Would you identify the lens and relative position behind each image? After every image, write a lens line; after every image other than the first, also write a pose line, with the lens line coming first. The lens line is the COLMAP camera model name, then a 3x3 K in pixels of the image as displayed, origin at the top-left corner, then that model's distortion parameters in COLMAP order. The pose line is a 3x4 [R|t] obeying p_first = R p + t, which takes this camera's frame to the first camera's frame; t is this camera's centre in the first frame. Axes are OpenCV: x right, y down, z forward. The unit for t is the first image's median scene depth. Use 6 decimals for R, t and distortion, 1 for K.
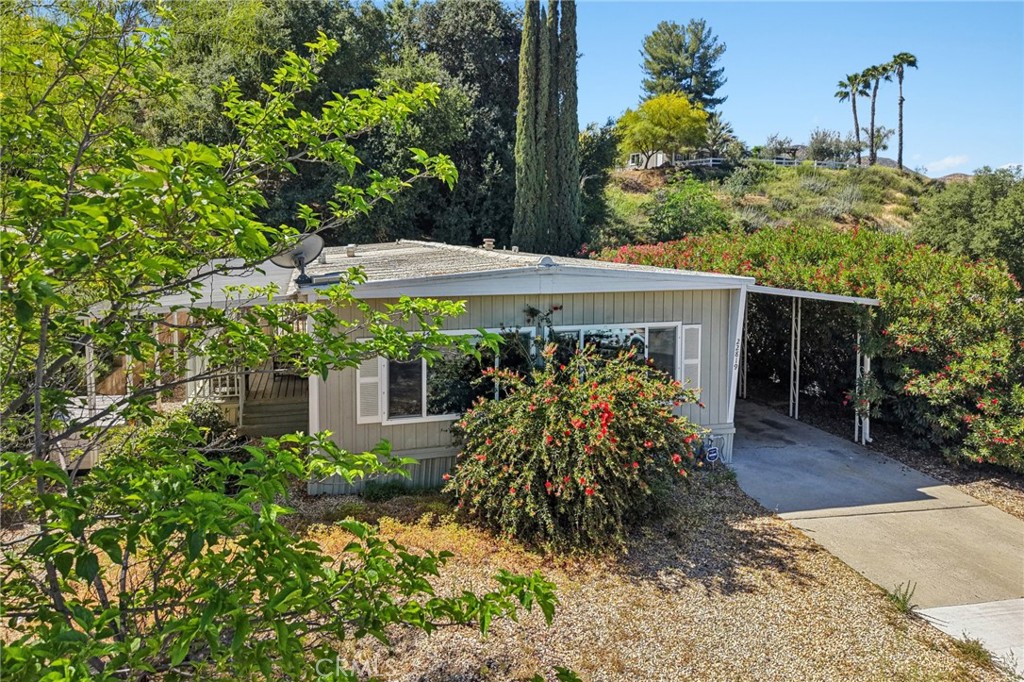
lens RADIAL K [[727.4, 0, 483.8], [0, 727.4, 342.8], [0, 0, 1]] dist [0.025229, -0.000708]
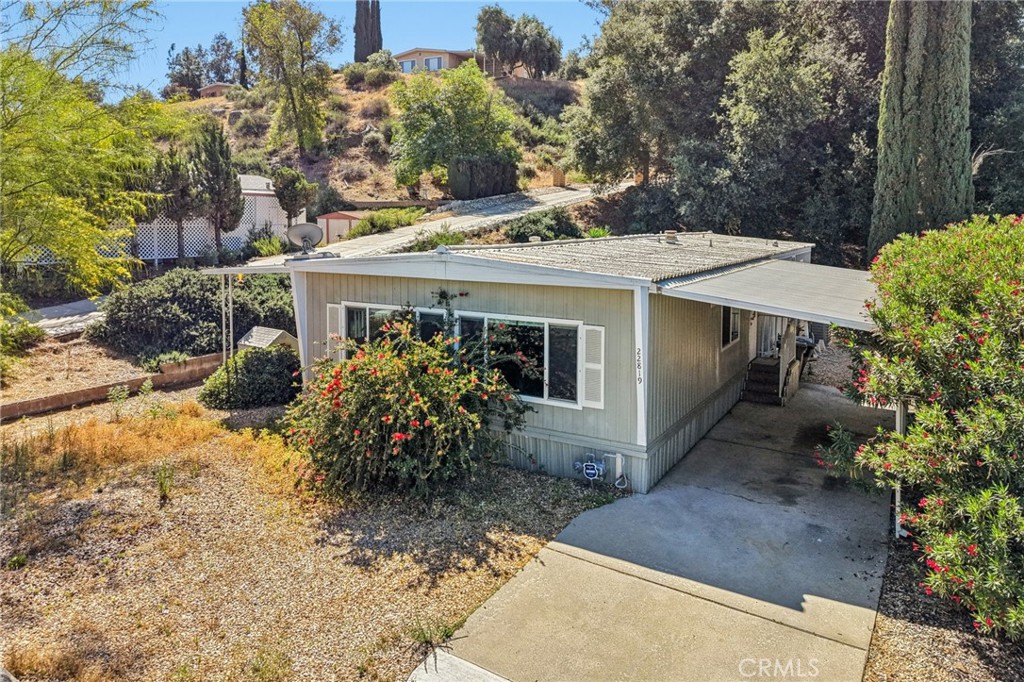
lens RADIAL K [[700.8, 0, 508.1], [0, 700.8, 343.7], [0, 0, 1]] dist [0.016656, -0.040189]
pose [[0.681655, 0.127483, -0.720482, 0.890919], [-0.114013, 0.991183, 0.067512, -0.052391], [0.722736, 0.036124, 0.690179, 0.338659]]
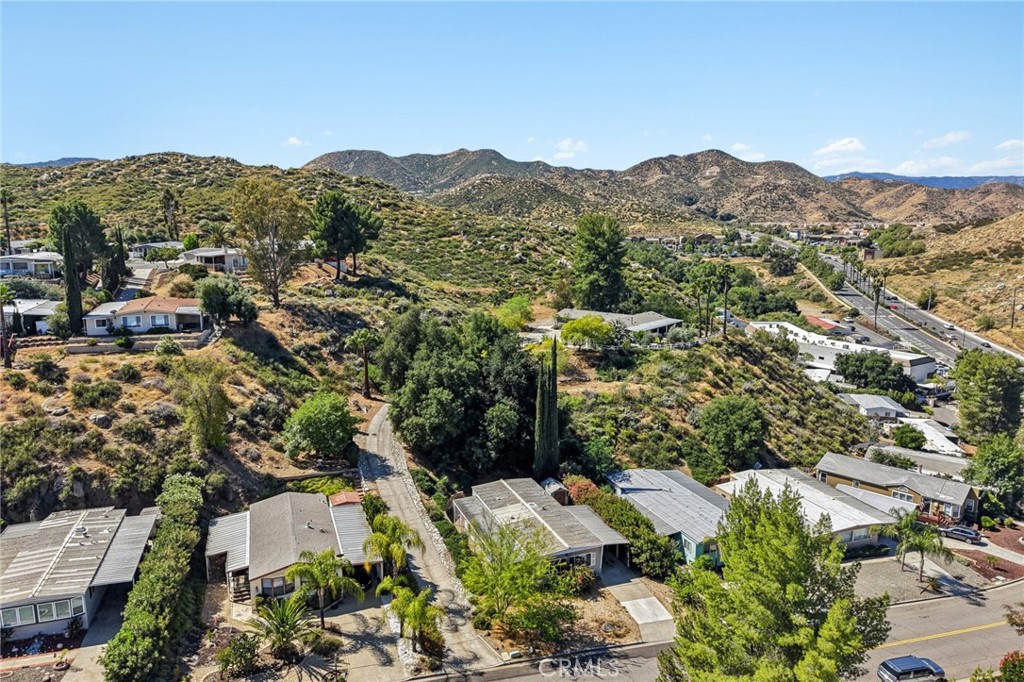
lens RADIAL K [[700.8, 0, 508.1], [0, 700.8, 343.7], [0, 0, 1]] dist [0.016656, -0.040189]
pose [[0.993042, -0.011928, 0.117155, -0.912815], [0.009728, 0.999766, 0.019336, -1.655000], [-0.117358, -0.018061, 0.992925, -4.034205]]
